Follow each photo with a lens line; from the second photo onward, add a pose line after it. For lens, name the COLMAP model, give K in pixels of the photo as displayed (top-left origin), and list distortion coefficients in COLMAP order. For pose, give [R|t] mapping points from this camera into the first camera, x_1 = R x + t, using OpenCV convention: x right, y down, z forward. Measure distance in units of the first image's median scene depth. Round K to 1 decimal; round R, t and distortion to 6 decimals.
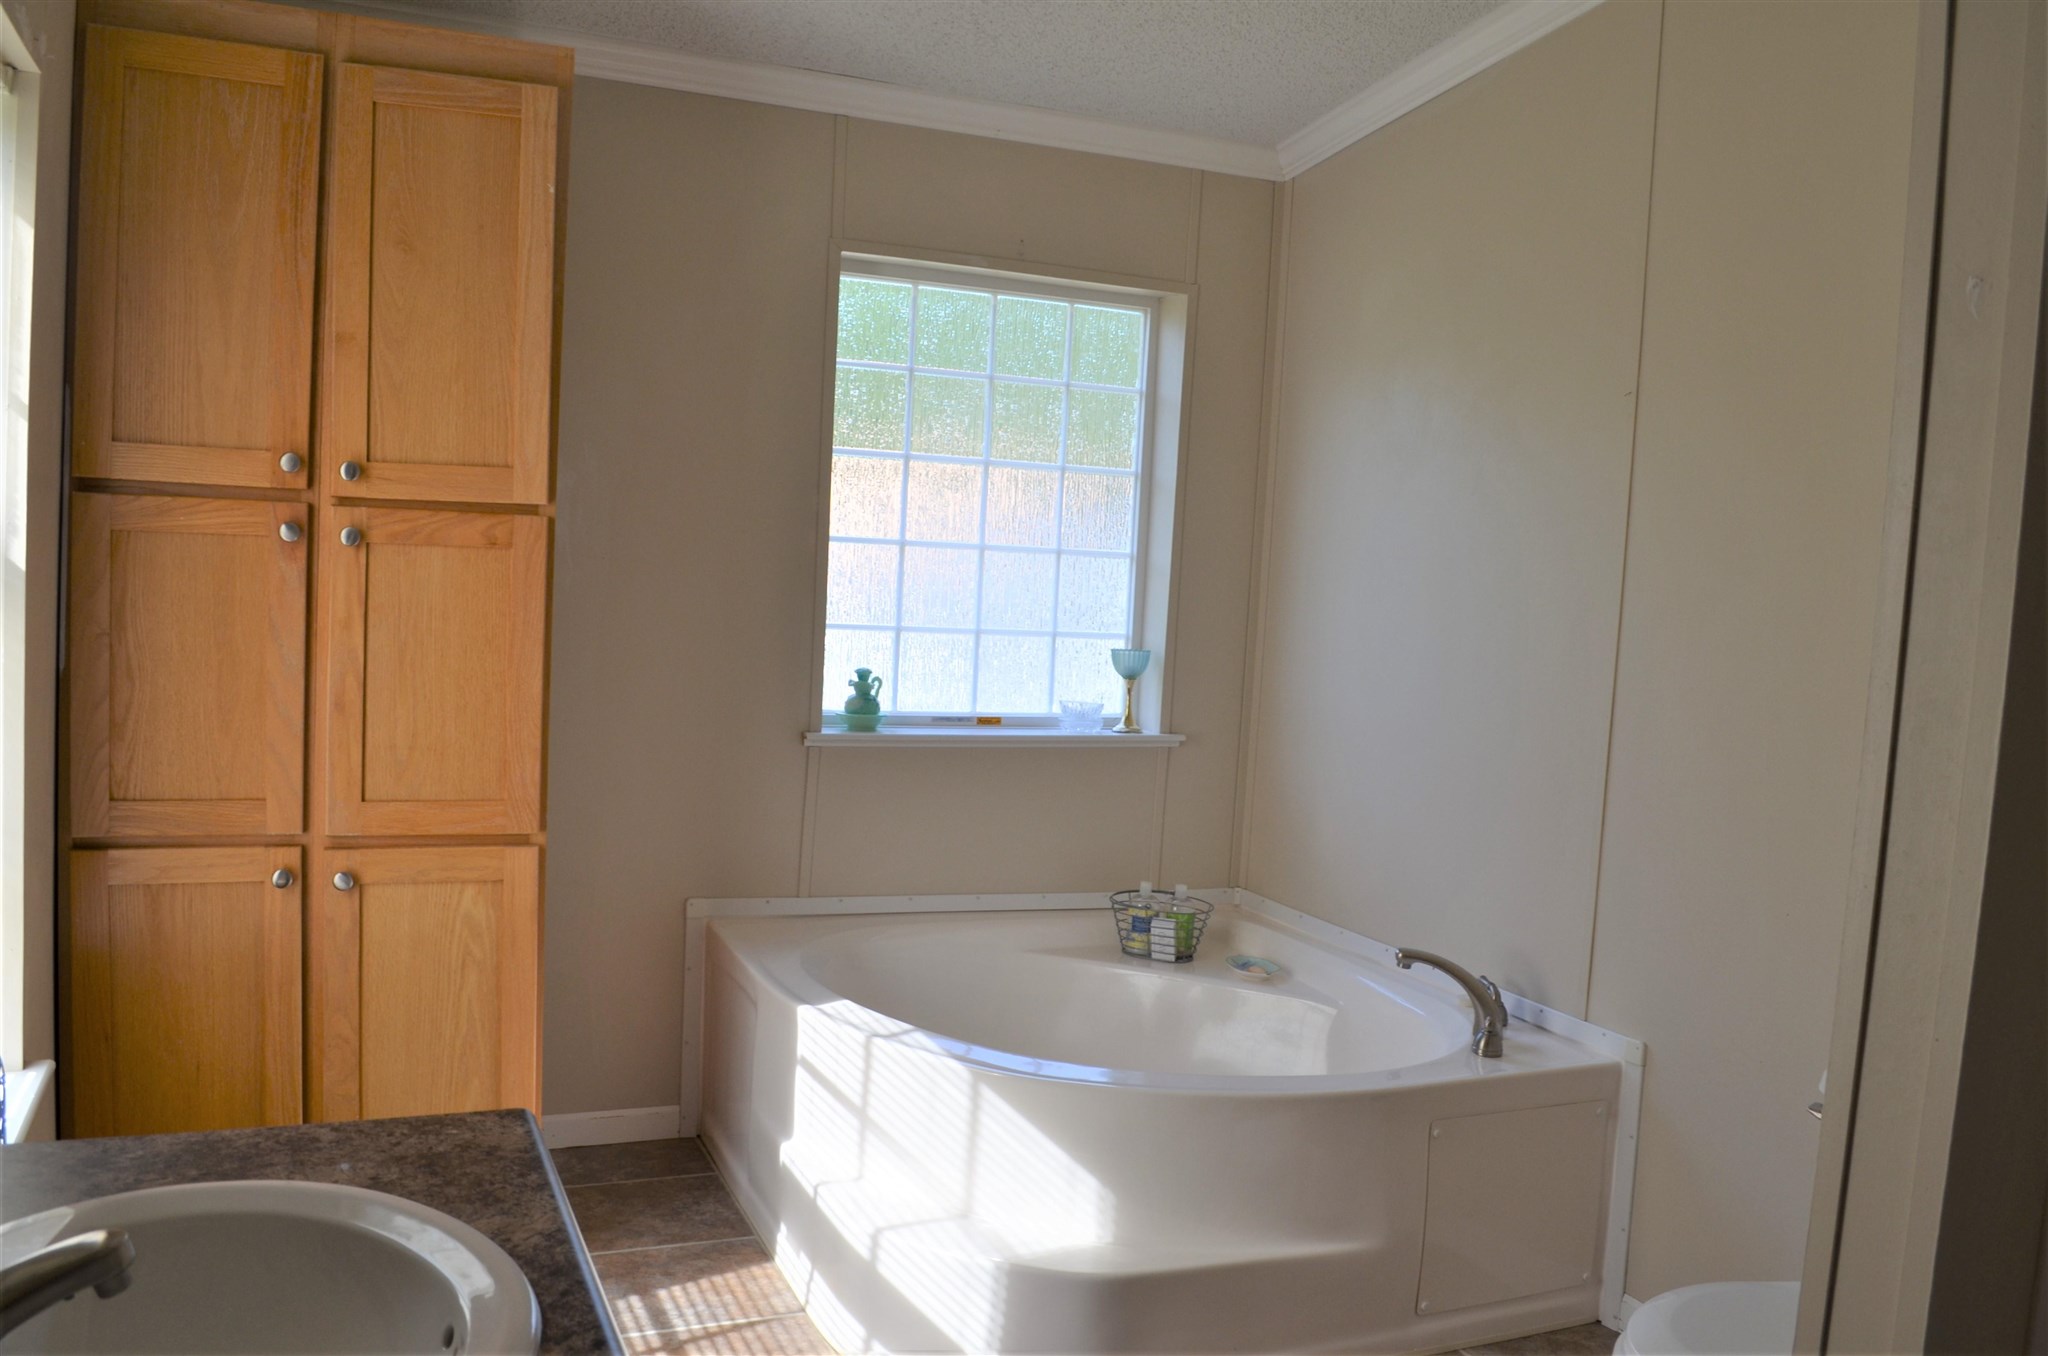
lens RADIAL K [[1688.4, 0, 1024.0], [0, 1688.4, 678.0], [0, 0, 1]] dist [-0.087902, 0.009397]
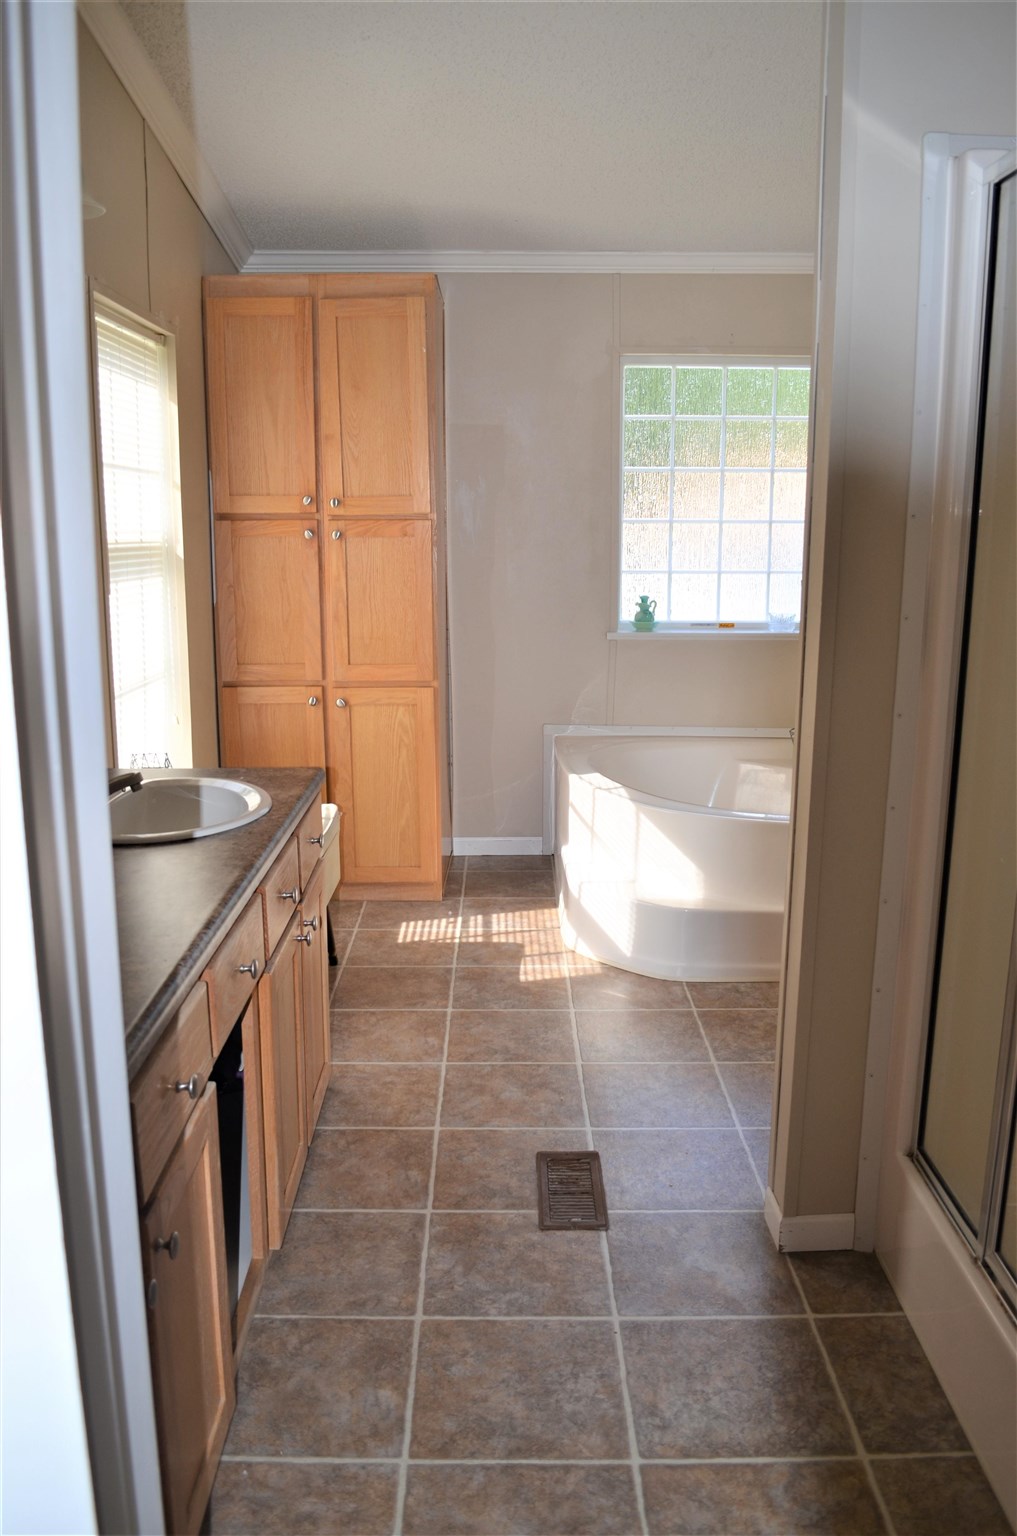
lens RADIAL K [[1266.3, 0, 508.5], [0, 1266.3, 768.0], [0, 0, 1]] dist [-0.087902, 0.009397]
pose [[0.910519, 0.027603, -0.412545, 0.426766], [0.020220, 0.993602, 0.111109, 0.031361], [0.412973, -0.109509, 0.904136, -0.342200]]
